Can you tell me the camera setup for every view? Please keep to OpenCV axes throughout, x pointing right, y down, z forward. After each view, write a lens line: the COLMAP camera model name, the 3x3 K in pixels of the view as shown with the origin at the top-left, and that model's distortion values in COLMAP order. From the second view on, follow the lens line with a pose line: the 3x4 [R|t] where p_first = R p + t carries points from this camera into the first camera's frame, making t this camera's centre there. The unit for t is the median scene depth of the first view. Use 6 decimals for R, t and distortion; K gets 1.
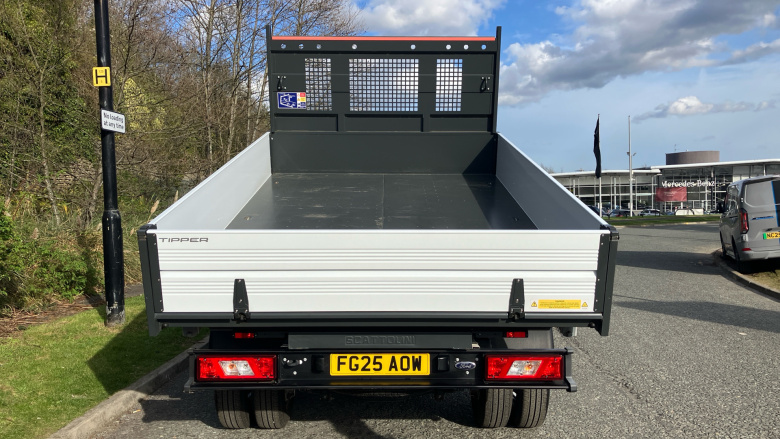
lens RADIAL K [[638.0, 0, 397.9], [0, 638.0, 215.4], [0, 0, 1]] dist [0.009306, 0.012613]
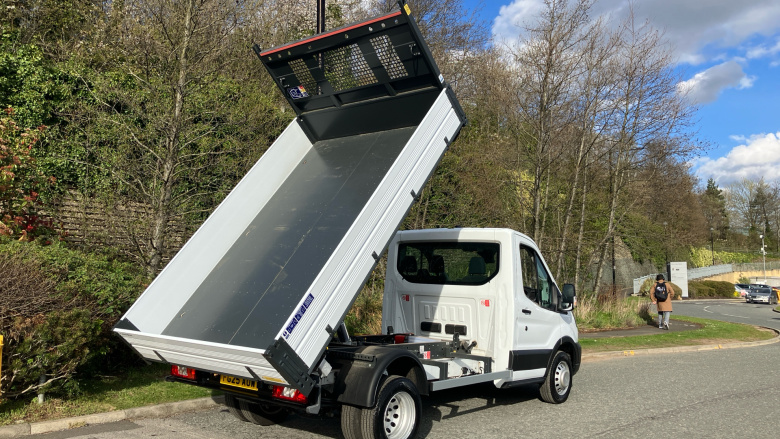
lens RADIAL K [[642.5, 0, 387.4], [0, 642.5, 216.3], [0, 0, 1]] dist [0.006674, 0.000827]
pose [[0.760808, -0.043730, -0.647502, 0.635603], [-0.036068, 0.993336, -0.109466, -0.008864], [0.647974, 0.106636, 0.754161, -0.026208]]
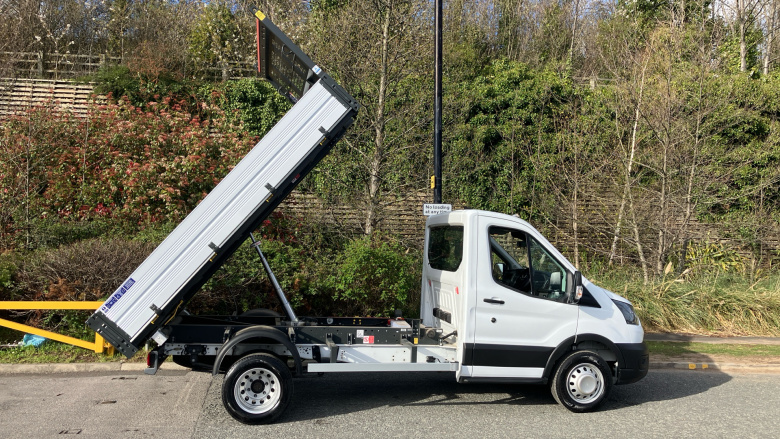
lens RADIAL K [[639.0, 0, 390.0], [0, 639.0, 219.5], [0, 0, 1]] dist [0.024423, -0.012225]
pose [[0.181976, -0.039981, -0.982490, 1.019681], [-0.035993, 0.998233, -0.047288, -0.047603], [0.982644, 0.043968, 0.180215, 0.611981]]
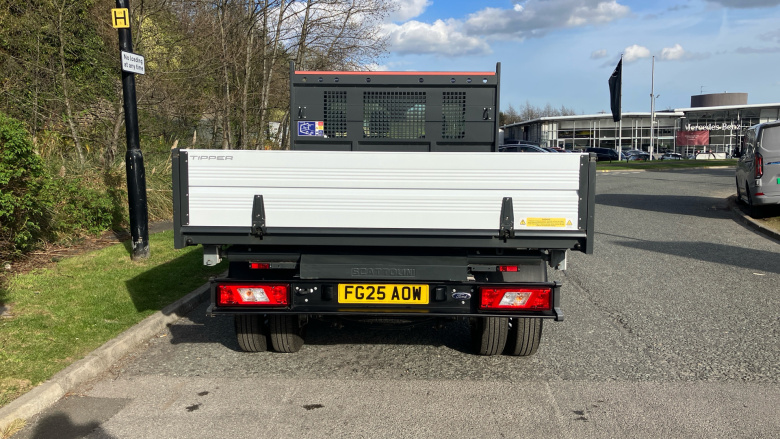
lens RADIAL K [[639.0, 0, 390.0], [0, 639.0, 219.5], [0, 0, 1]] dist [0.024423, -0.012225]
pose [[0.999164, 0.012425, -0.038947, 0.011222], [-0.008594, 0.995244, 0.097032, 0.000198], [0.039967, -0.096616, 0.994519, -0.035060]]
